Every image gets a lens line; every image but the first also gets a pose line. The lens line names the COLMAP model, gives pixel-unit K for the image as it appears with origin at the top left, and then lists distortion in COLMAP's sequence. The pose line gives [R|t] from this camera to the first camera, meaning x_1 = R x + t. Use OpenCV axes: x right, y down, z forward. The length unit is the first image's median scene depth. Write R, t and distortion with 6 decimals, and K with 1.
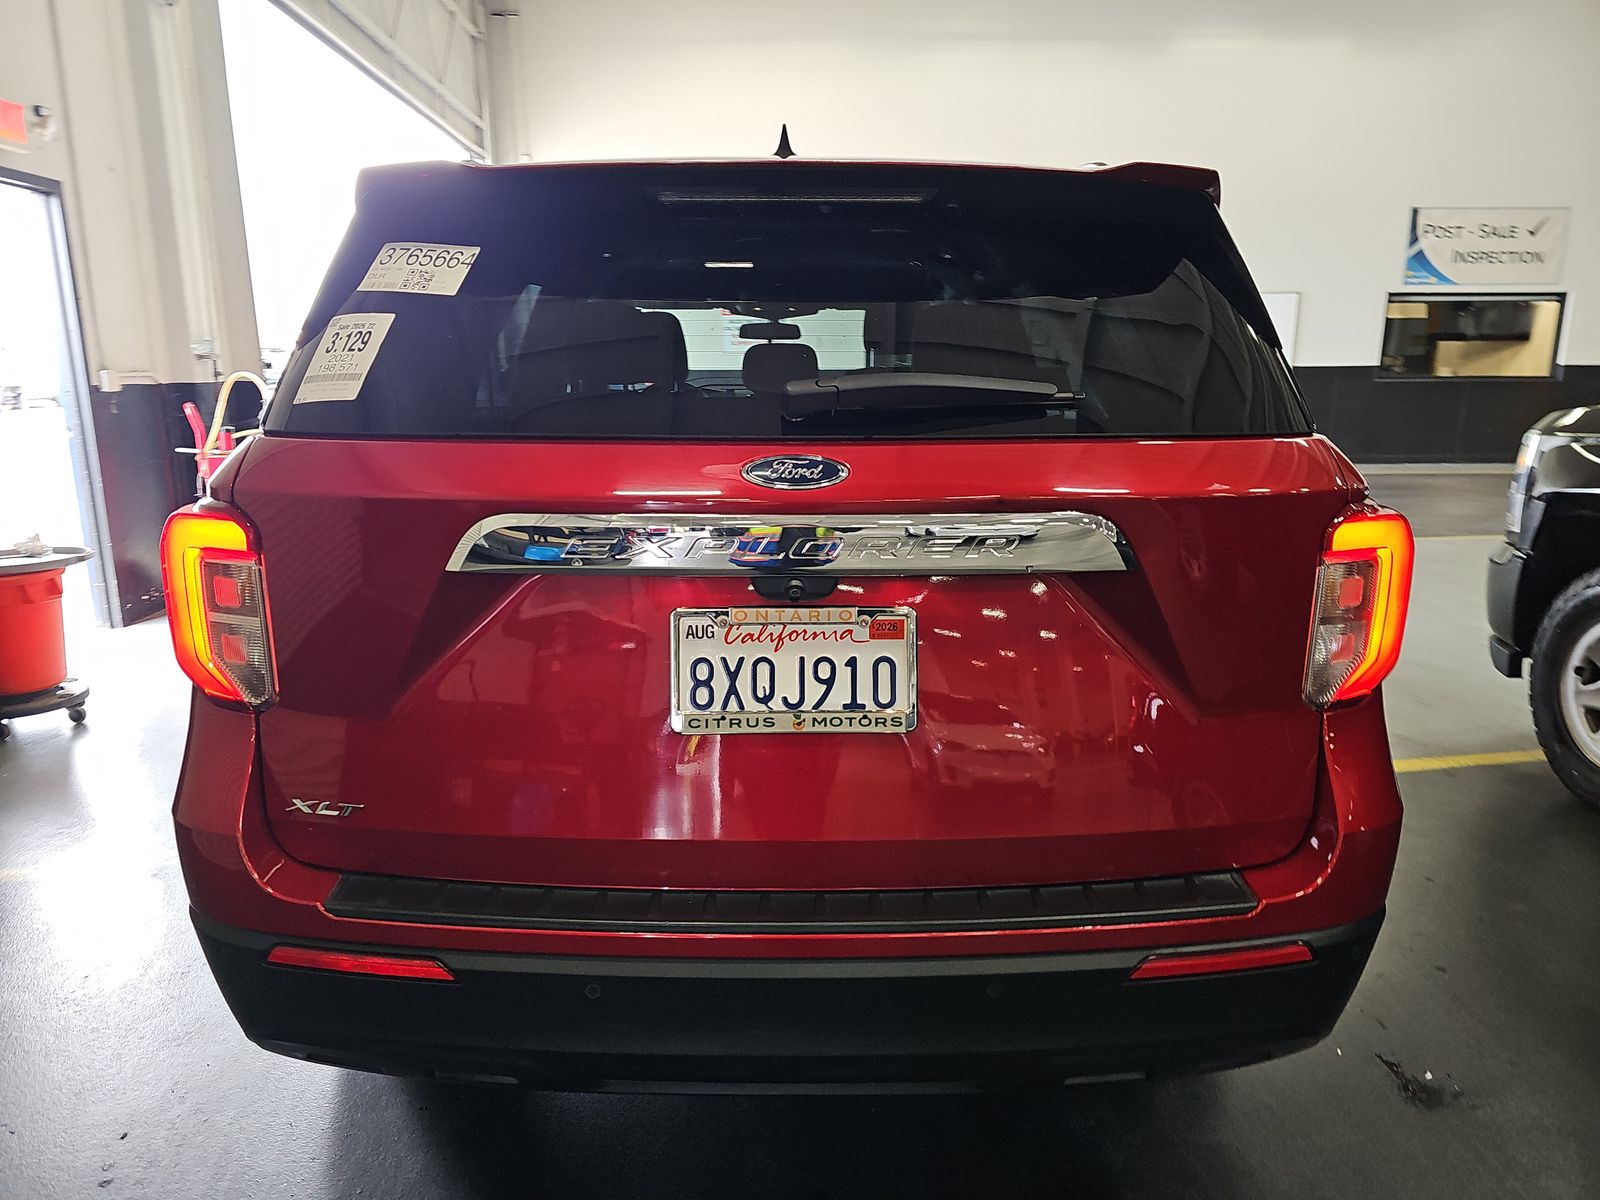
lens RADIAL K [[1058.0, 0, 797.9], [0, 1058.0, 586.3], [0, 0, 1]] dist [0.035922, -0.015421]
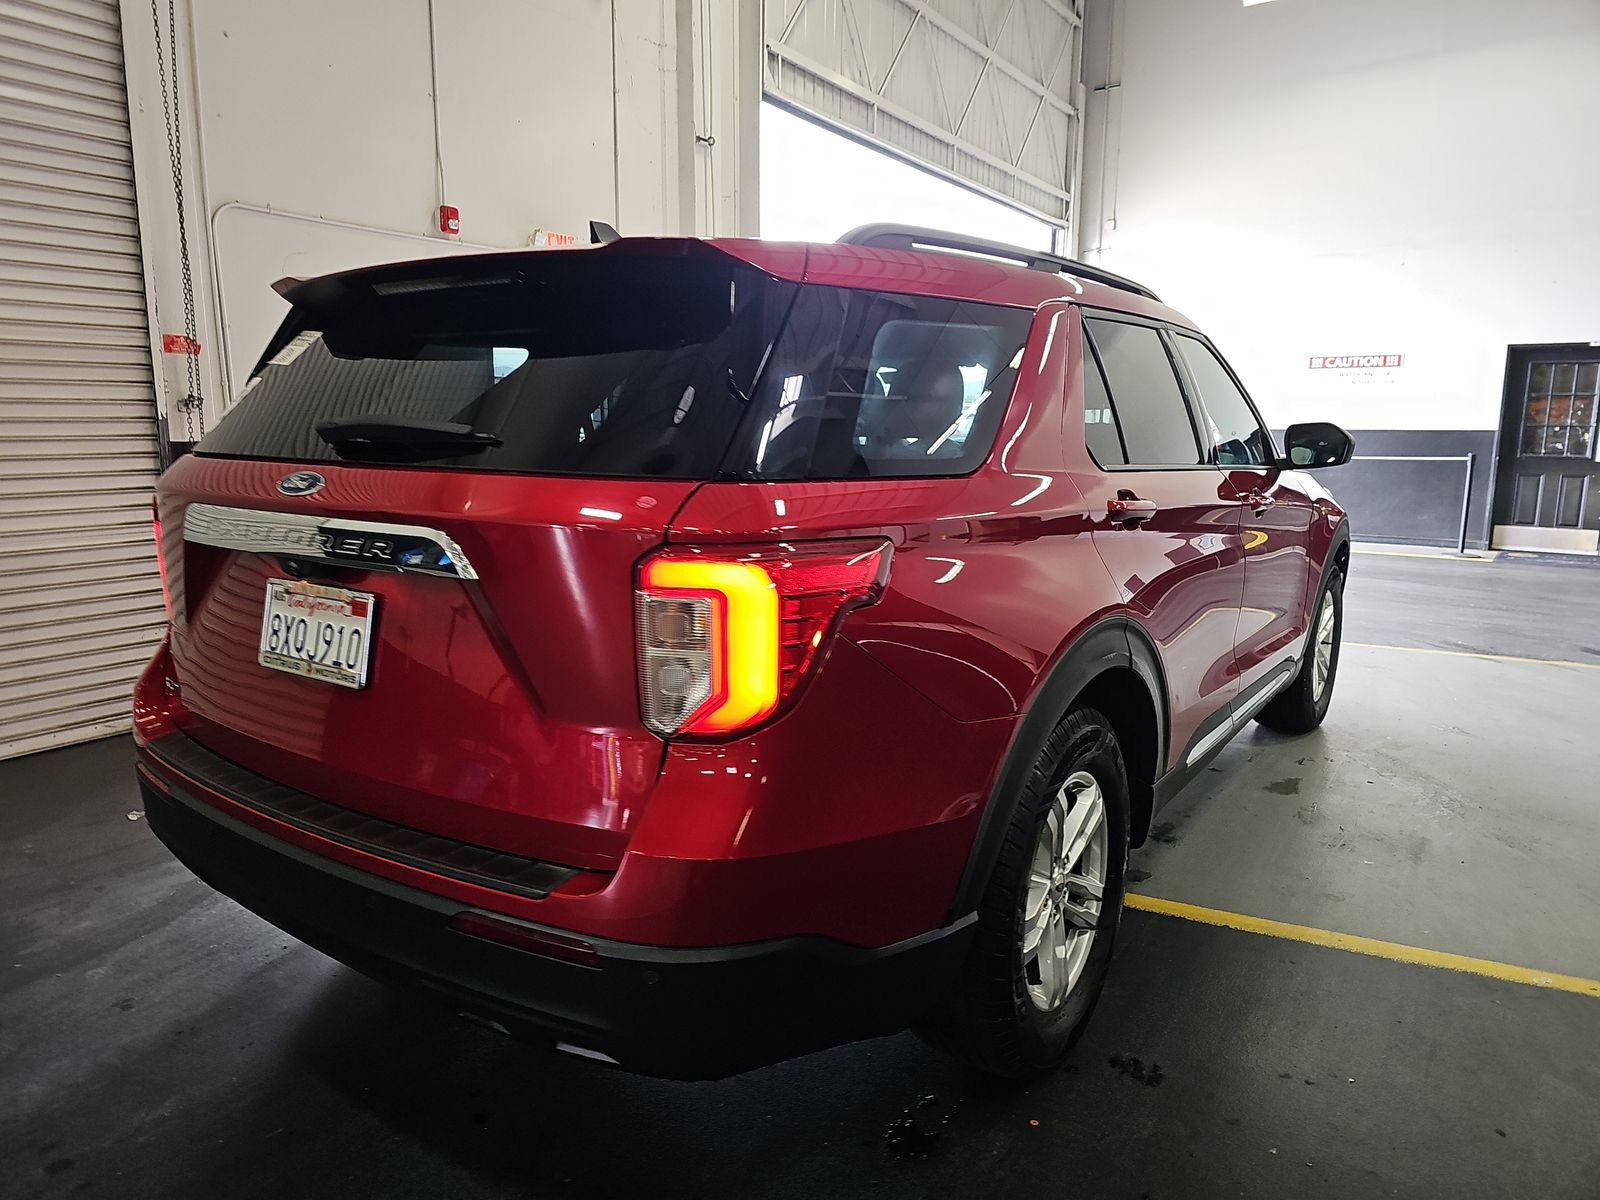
lens RADIAL K [[1058.0, 0, 798.4], [0, 1058.0, 609.1], [0, 0, 1]] dist [0.035922, -0.015421]
pose [[0.824387, 0.113556, -0.554519, 1.251993], [-0.133977, 0.990977, 0.003755, -0.036182], [0.549942, 0.071197, 0.832163, 0.208395]]
